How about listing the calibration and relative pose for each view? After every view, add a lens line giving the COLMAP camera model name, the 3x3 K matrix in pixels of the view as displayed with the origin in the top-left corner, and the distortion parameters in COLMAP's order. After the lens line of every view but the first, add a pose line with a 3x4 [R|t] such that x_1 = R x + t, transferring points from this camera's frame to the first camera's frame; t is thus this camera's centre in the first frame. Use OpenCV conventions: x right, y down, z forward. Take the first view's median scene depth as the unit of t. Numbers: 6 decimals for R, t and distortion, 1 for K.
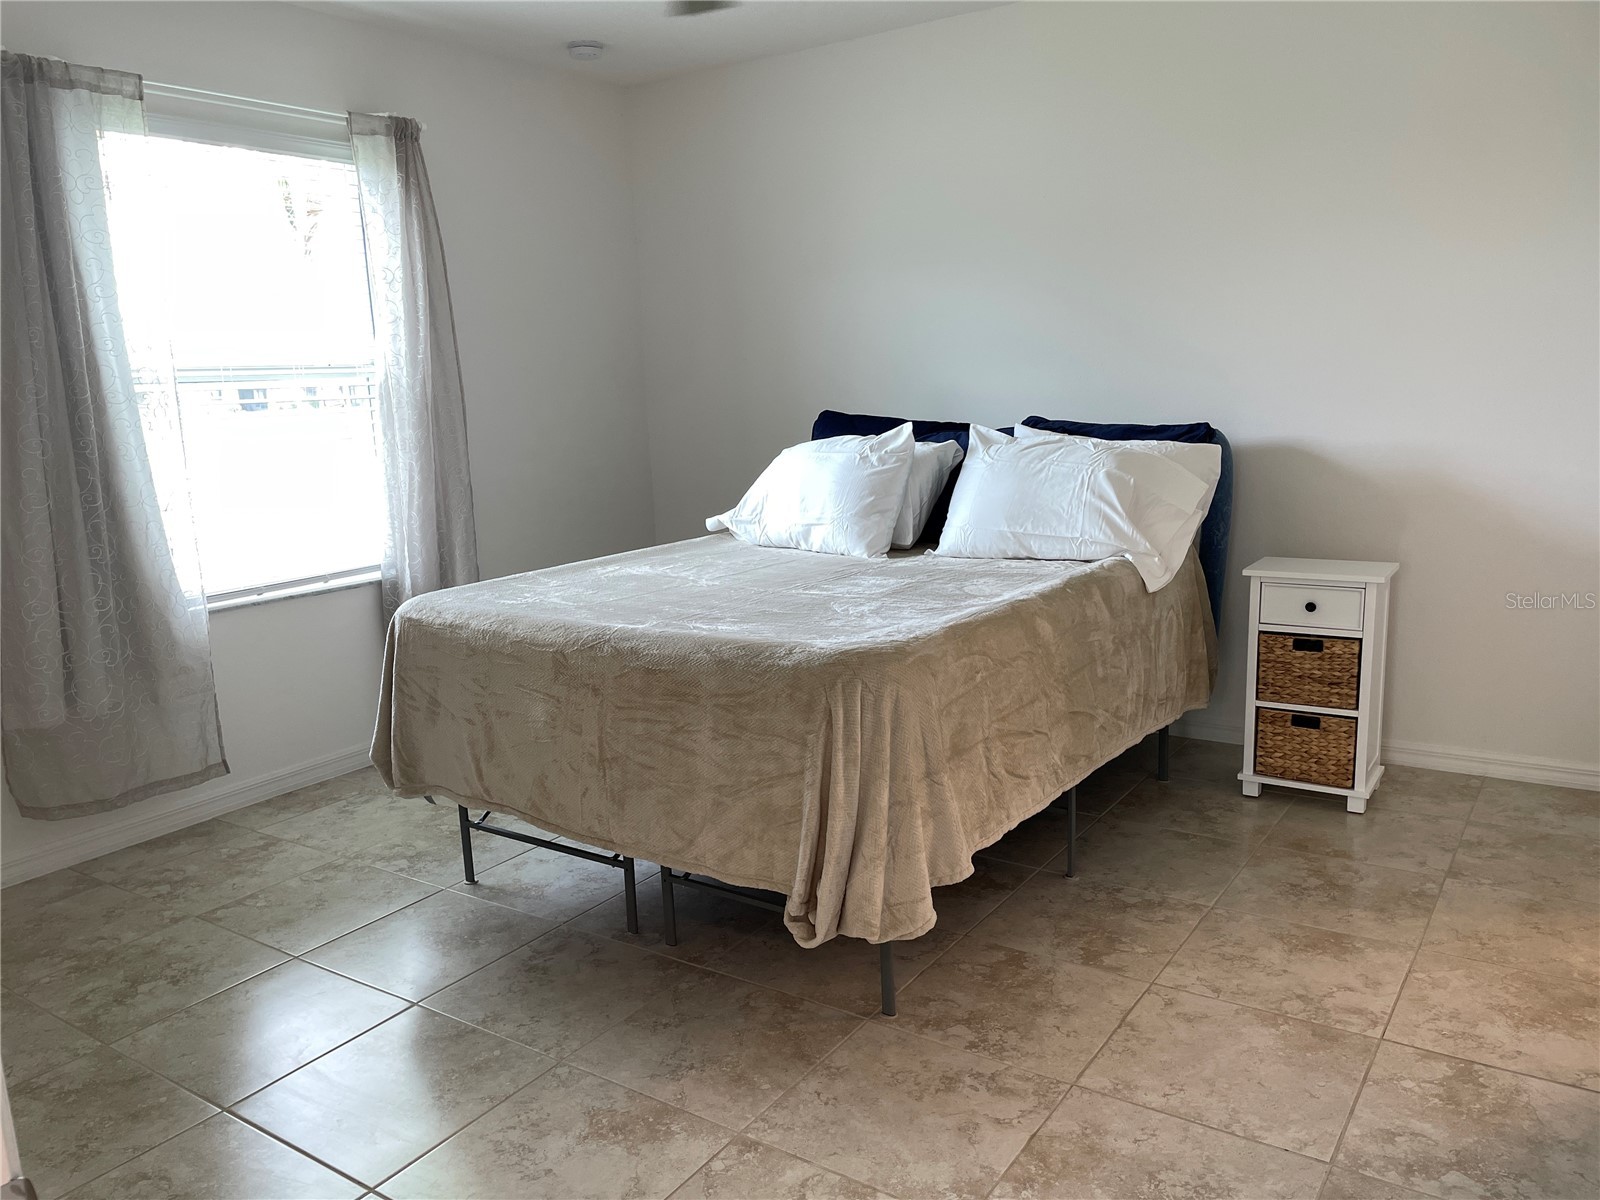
lens RADIAL K [[1211.4, 0, 791.5], [0, 1211.4, 607.7], [0, 0, 1]] dist [0.099763, -0.126047]
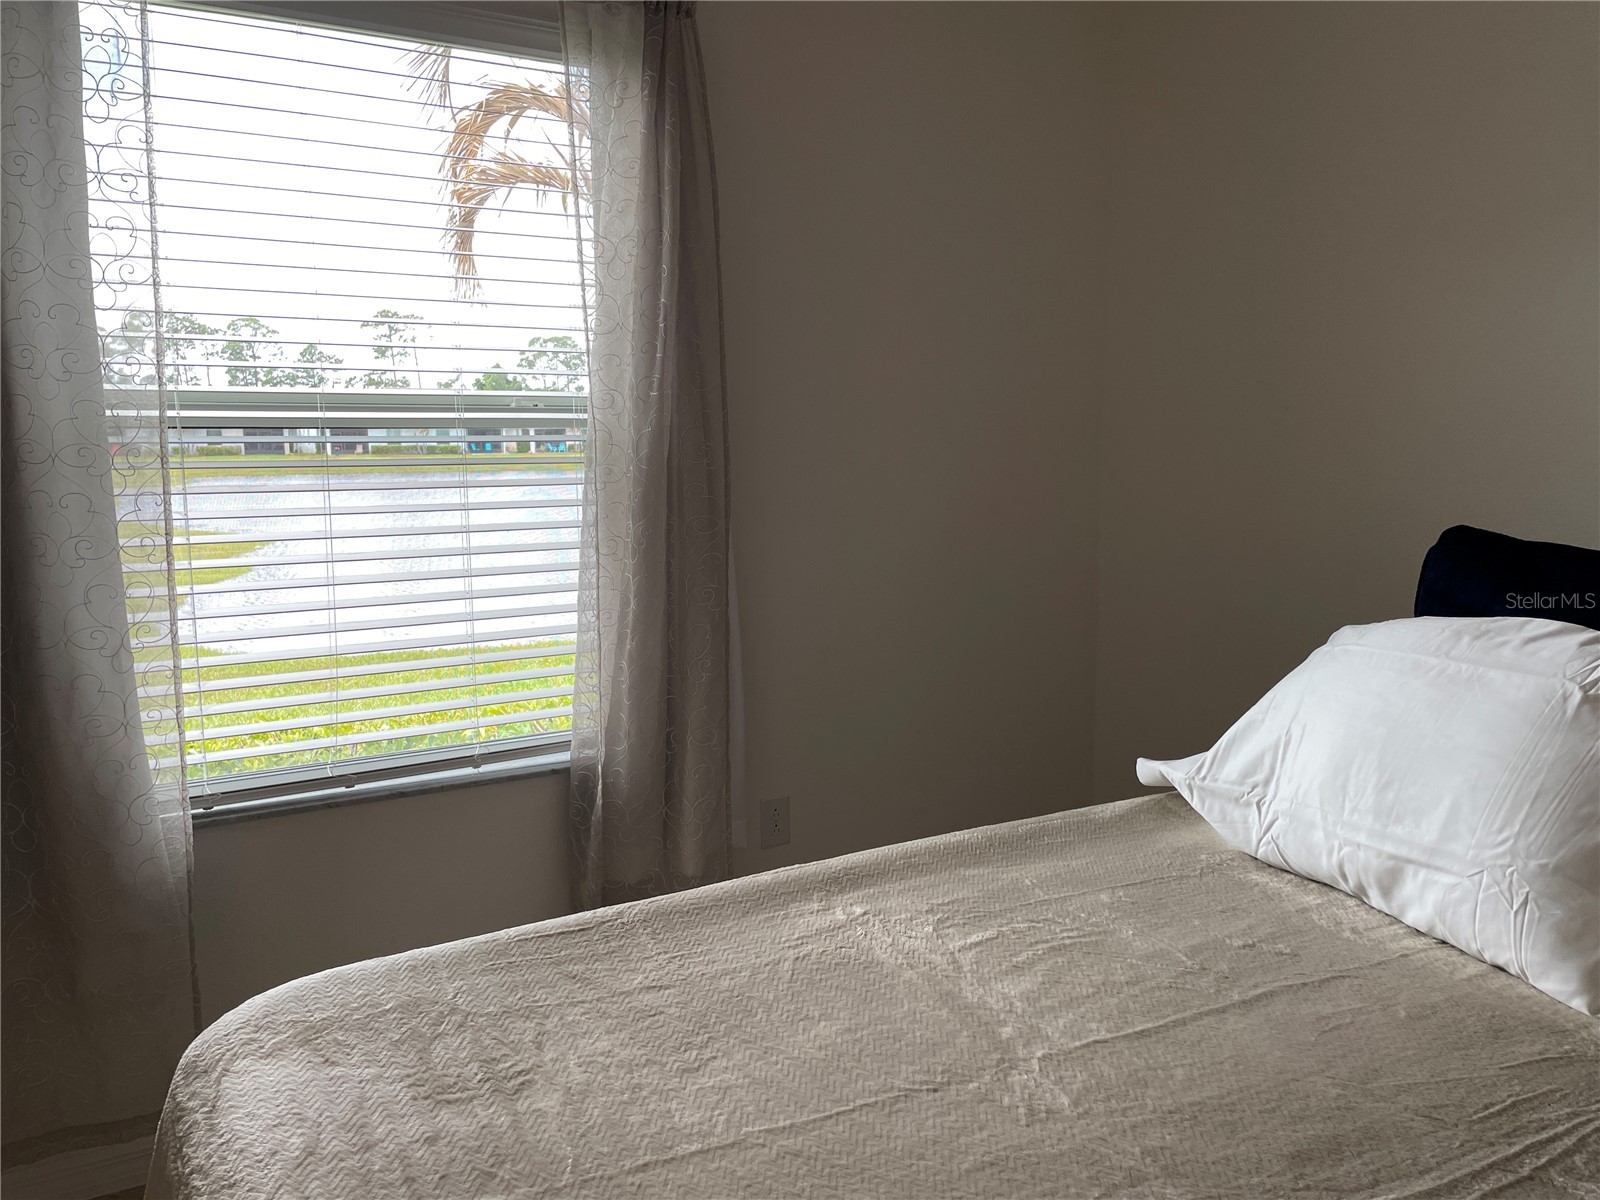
lens RADIAL K [[1211.4, 0, 791.5], [0, 1211.4, 607.7], [0, 0, 1]] dist [0.099763, -0.126047]
pose [[0.917428, 0.100325, -0.385046, -0.018163], [-0.114965, 0.993254, -0.015125, -0.110189], [0.380932, 0.058143, 0.922773, 0.528592]]
